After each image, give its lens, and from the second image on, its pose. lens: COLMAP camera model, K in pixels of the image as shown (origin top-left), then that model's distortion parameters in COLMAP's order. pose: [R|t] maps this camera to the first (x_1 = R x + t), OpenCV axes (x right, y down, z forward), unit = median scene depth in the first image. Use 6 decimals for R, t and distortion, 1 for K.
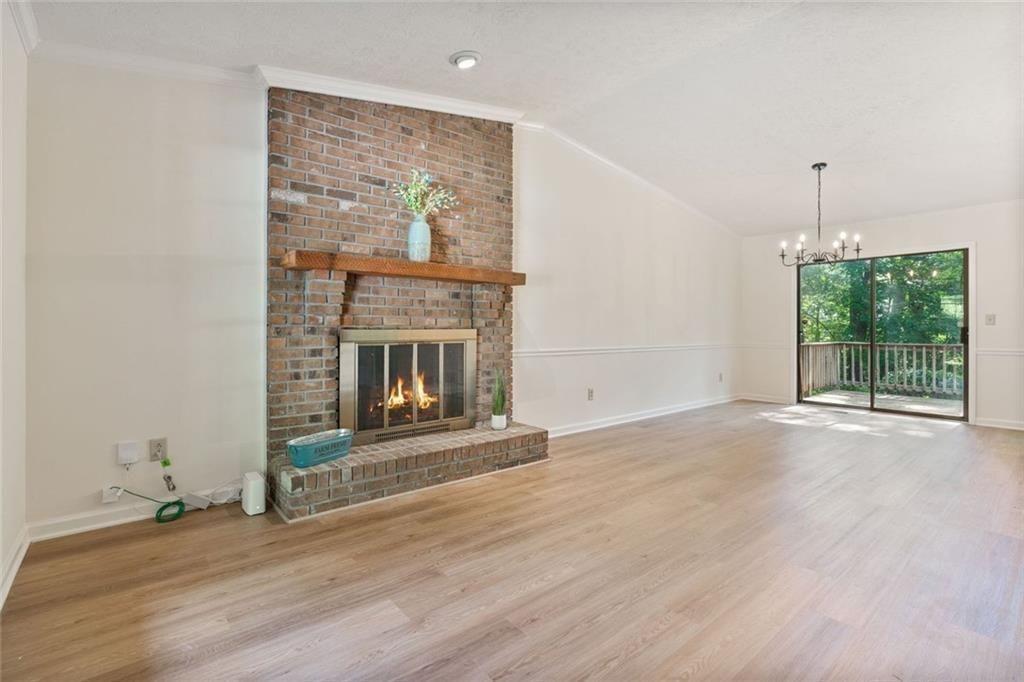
lens RADIAL K [[467.0, 0, 514.4], [0, 467.0, 330.4], [0, 0, 1]] dist [-0.012567, 0.002245]
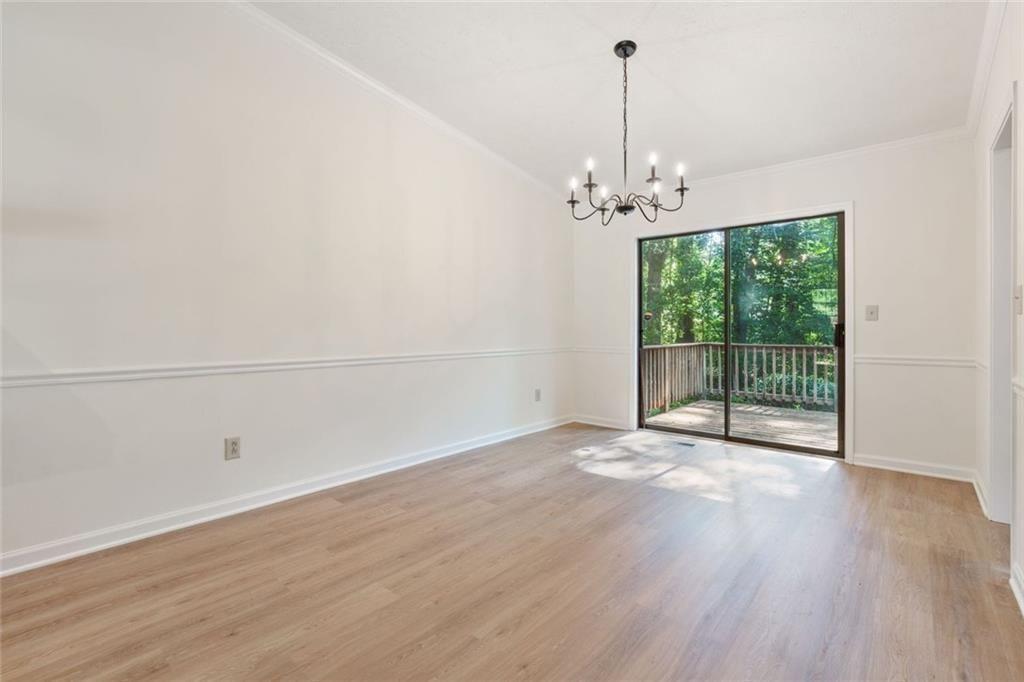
lens RADIAL K [[467.0, 0, 514.8], [0, 467.0, 330.7], [0, 0, 1]] dist [-0.012567, 0.002245]
pose [[0.985080, -0.002110, 0.172085, 0.500032], [0.001660, 0.999995, 0.002760, 0.000827], [-0.172090, -0.002433, 0.985078, 0.532508]]
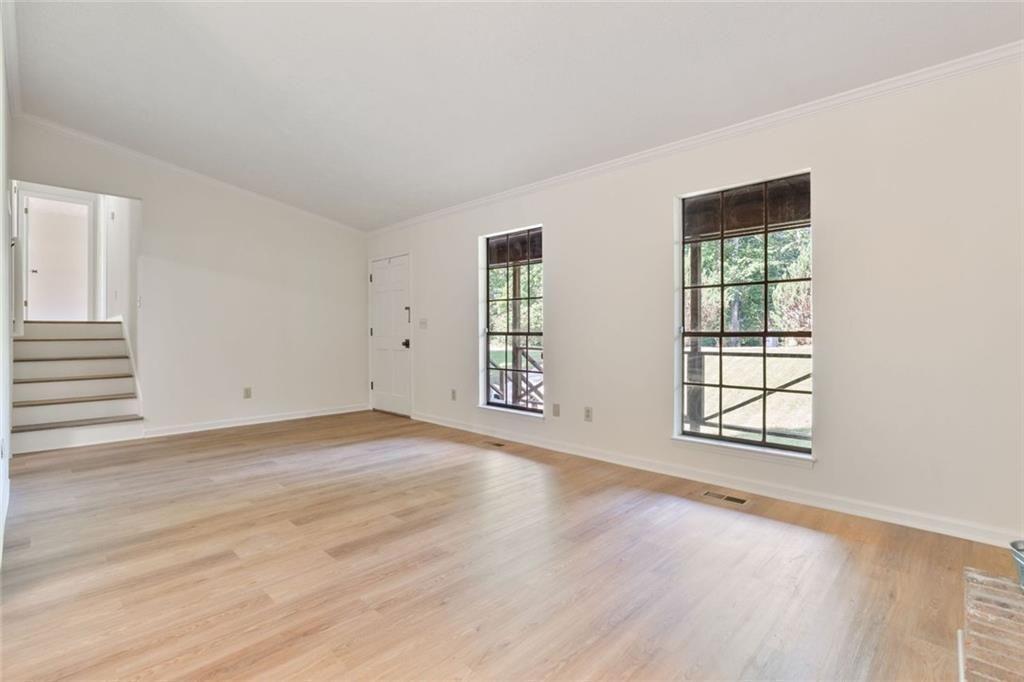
lens RADIAL K [[467.0, 0, 509.8], [0, 467.0, 335.3], [0, 0, 1]] dist [-0.012567, 0.002245]
pose [[-0.994676, -0.004469, -0.102956, 0.138751], [-0.005125, 0.999968, 0.006106, -0.001736], [0.102926, 0.006601, -0.994667, 1.026204]]
